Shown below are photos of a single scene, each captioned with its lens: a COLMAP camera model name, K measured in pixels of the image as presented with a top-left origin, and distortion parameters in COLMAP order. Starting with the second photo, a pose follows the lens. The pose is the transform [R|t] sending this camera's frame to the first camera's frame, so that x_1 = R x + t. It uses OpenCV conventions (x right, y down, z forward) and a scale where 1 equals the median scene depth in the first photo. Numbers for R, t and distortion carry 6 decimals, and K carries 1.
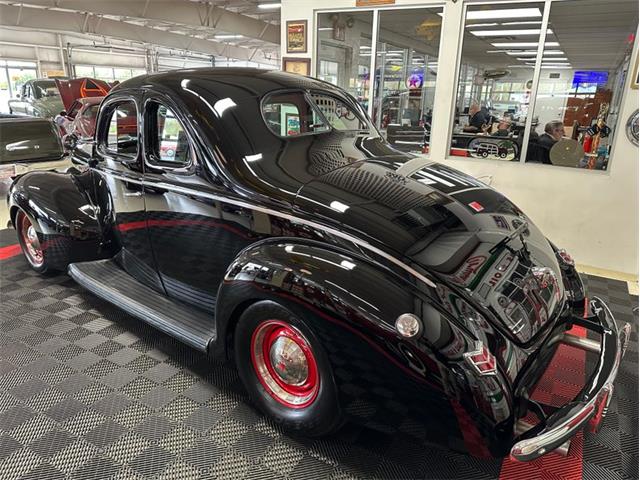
lens RADIAL K [[466.2, 0, 323.2], [0, 466.2, 238.8], [0, 0, 1]] dist [0.002416, -0.007594]
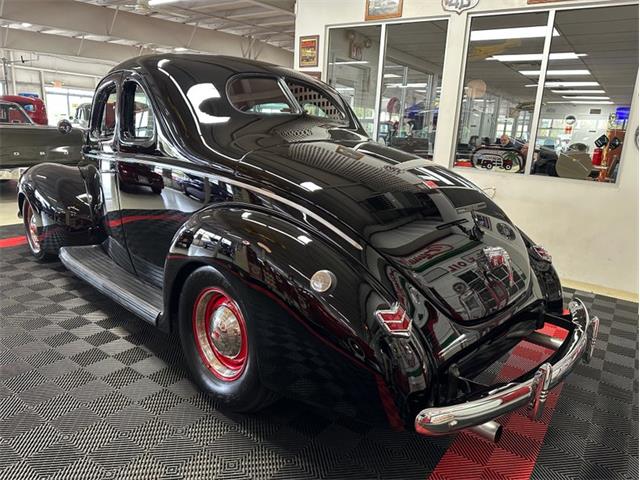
lens RADIAL K [[466.3, 0, 320.9], [0, 466.3, 236.4], [0, 0, 1]] dist [-0.004154, -0.003965]
pose [[0.994641, 0.045444, -0.092867, 0.121084], [-0.052843, 0.995486, -0.078831, 0.076956], [0.088866, 0.083316, 0.992553, 0.021757]]
